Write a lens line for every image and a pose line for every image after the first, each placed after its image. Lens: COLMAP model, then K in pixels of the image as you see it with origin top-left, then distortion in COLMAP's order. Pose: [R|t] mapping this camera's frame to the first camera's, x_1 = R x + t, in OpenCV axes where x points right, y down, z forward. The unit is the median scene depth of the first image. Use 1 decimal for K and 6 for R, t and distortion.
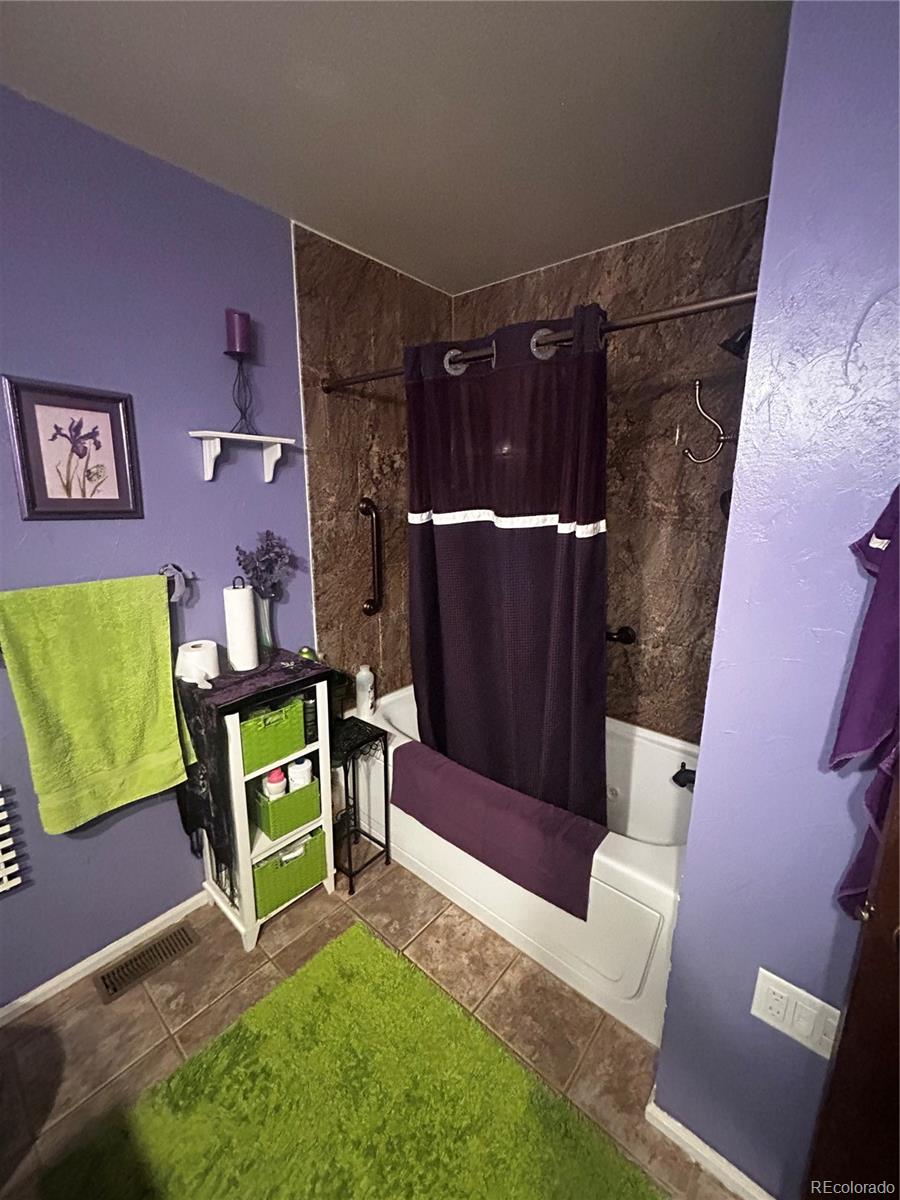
lens RADIAL K [[484.7, 0, 454.9], [0, 484.7, 597.0], [0, 0, 1]] dist [-0.004718, -0.000372]
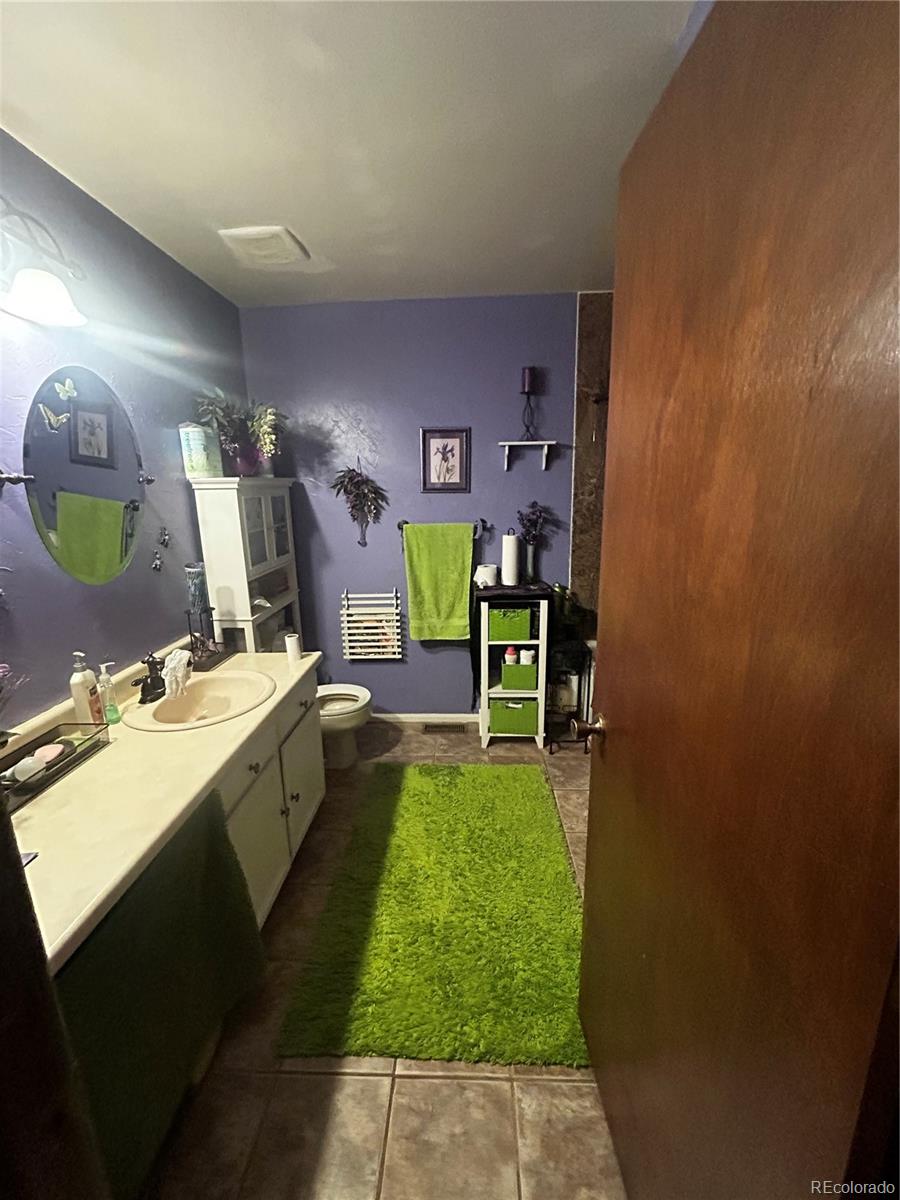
lens RADIAL K [[484.7, 0, 448.9], [0, 484.7, 599.4], [0, 0, 1]] dist [-0.004718, -0.000372]
pose [[0.614965, 0.158268, -0.772508, 0.790008], [-0.141295, 0.985913, 0.089510, 0.085611], [0.775792, 0.054106, 0.628665, -0.212256]]
